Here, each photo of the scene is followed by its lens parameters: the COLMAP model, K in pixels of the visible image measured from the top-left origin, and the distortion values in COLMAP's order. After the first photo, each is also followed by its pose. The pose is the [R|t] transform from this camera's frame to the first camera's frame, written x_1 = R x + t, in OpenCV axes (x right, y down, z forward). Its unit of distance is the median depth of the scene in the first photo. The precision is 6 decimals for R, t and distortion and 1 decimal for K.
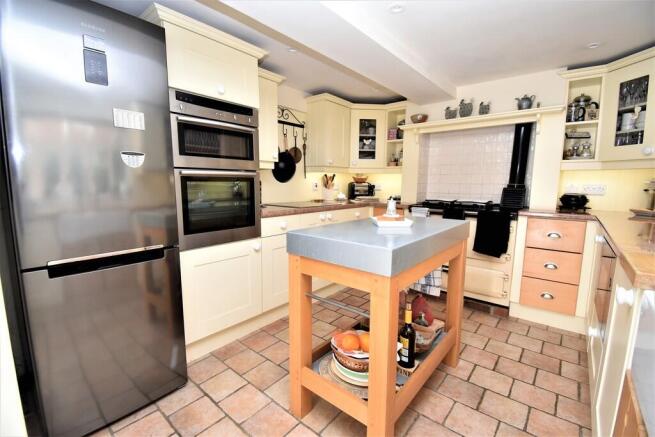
lens RADIAL K [[288.5, 0, 327.5], [0, 288.5, 218.5], [0, 0, 1]] dist [0.000339, -0.021032]
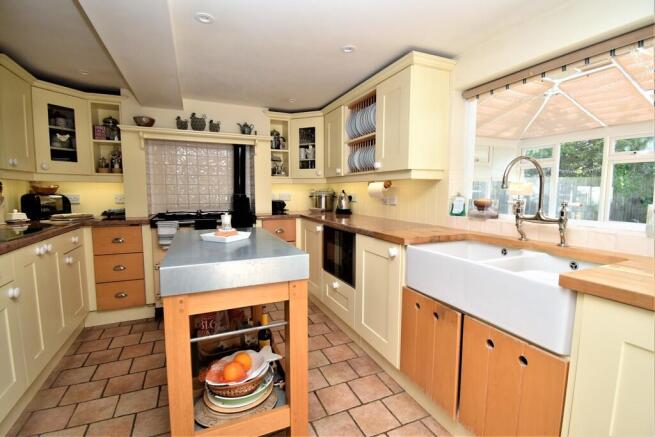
lens RADIAL K [[288.5, 0, 327.5], [0, 288.5, 218.5], [0, 0, 1]] dist [0.000339, -0.021032]
pose [[0.427662, -0.087674, 0.899677, -0.286168], [0.110706, 0.992873, 0.044131, -0.030777], [-0.897134, 0.080727, 0.434320, 0.152278]]
